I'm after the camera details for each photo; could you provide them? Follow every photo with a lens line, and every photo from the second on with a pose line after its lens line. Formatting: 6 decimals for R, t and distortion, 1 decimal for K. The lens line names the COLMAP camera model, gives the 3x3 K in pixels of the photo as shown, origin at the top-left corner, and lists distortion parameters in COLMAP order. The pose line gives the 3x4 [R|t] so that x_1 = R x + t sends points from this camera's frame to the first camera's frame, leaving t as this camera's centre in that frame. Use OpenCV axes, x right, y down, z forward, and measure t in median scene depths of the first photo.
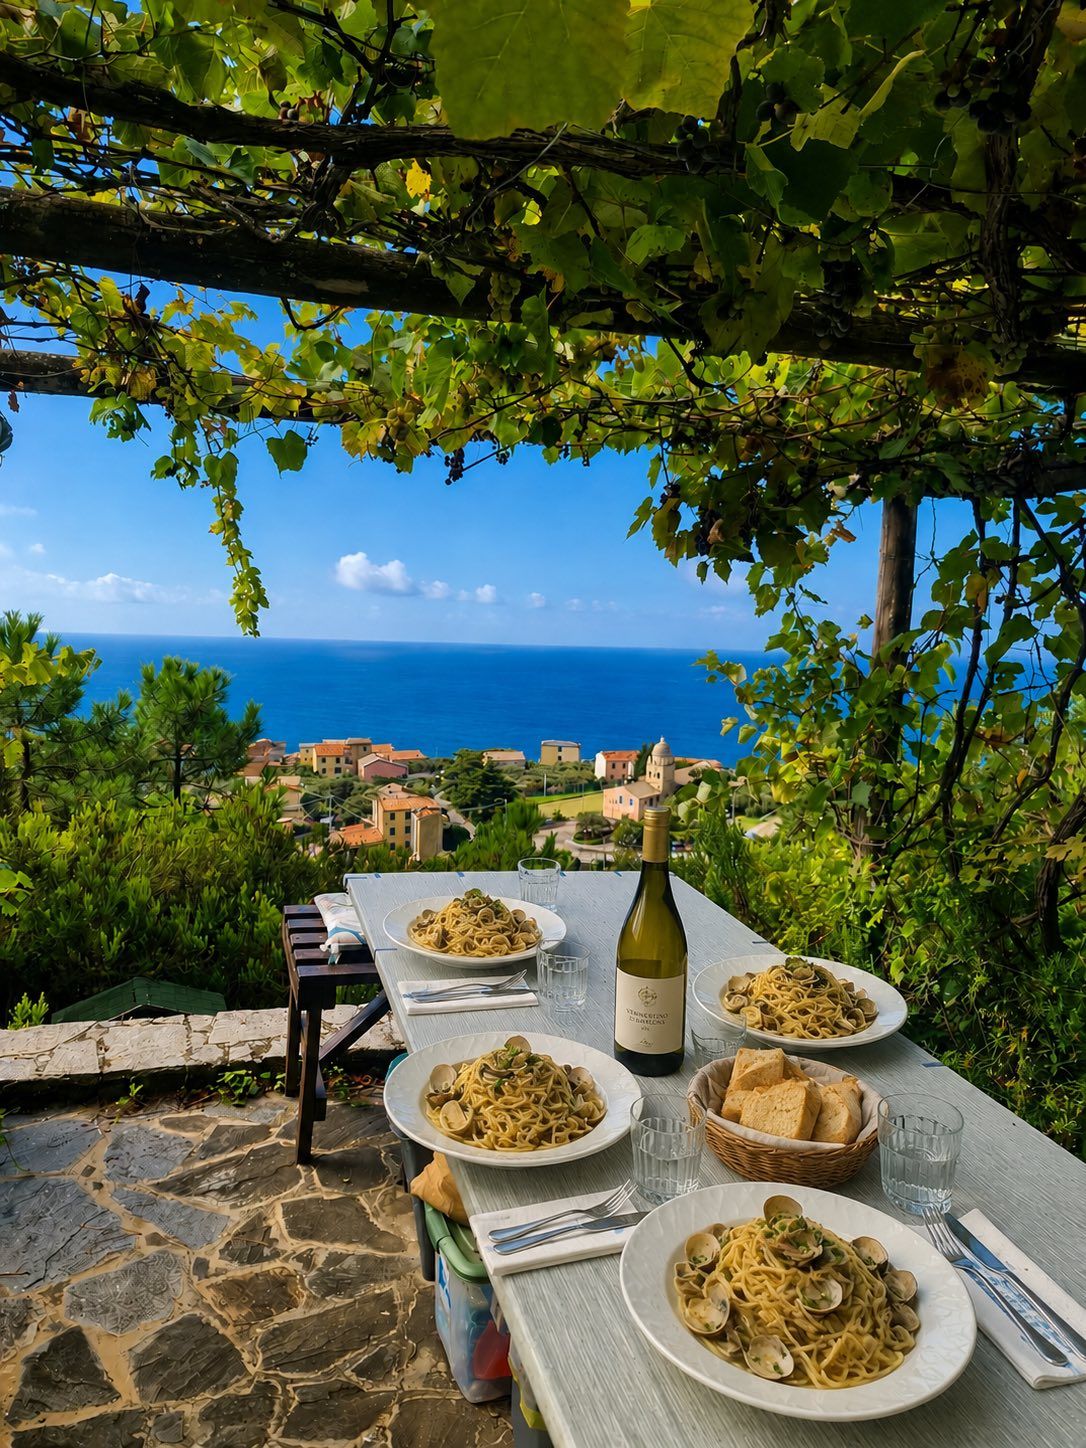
lens RADIAL K [[1139.4, 0, 543.0], [0, 1139.4, 724.0], [0, 0, 1]] dist [0.000827, 0.000330]
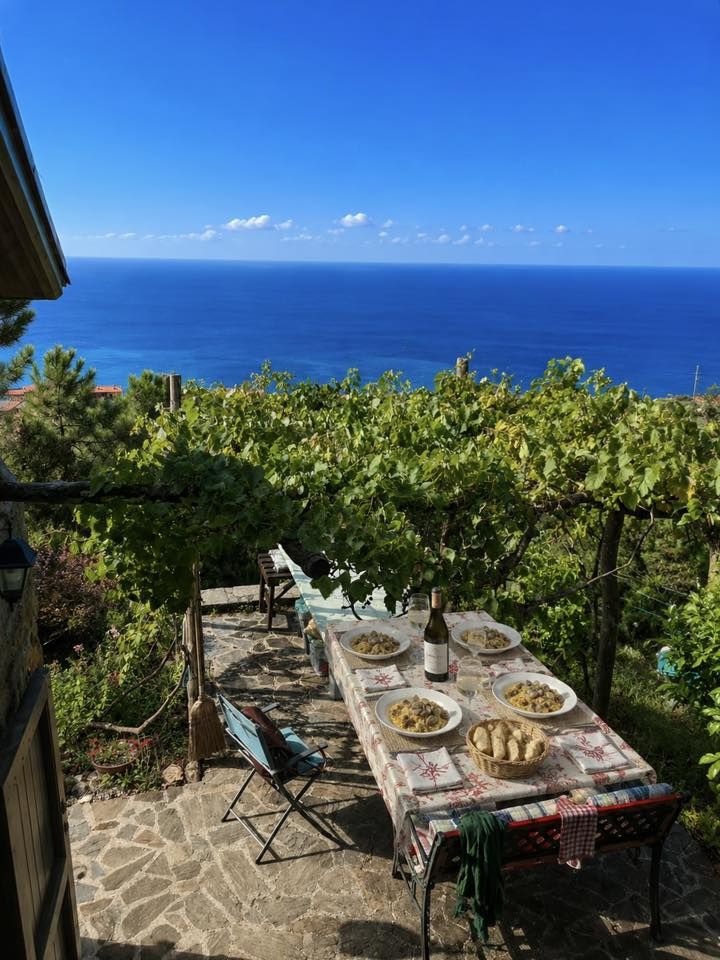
lens RADIAL K [[755.4, 0, 360.0], [0, 755.4, 480.0], [0, 0, 1]] dist [0.000827, 0.000330]
pose [[0.999647, -0.011599, -0.023915, 0.107069], [0.014342, 0.992922, 0.117898, -0.290610], [0.022378, -0.118199, 0.992738, -1.065390]]
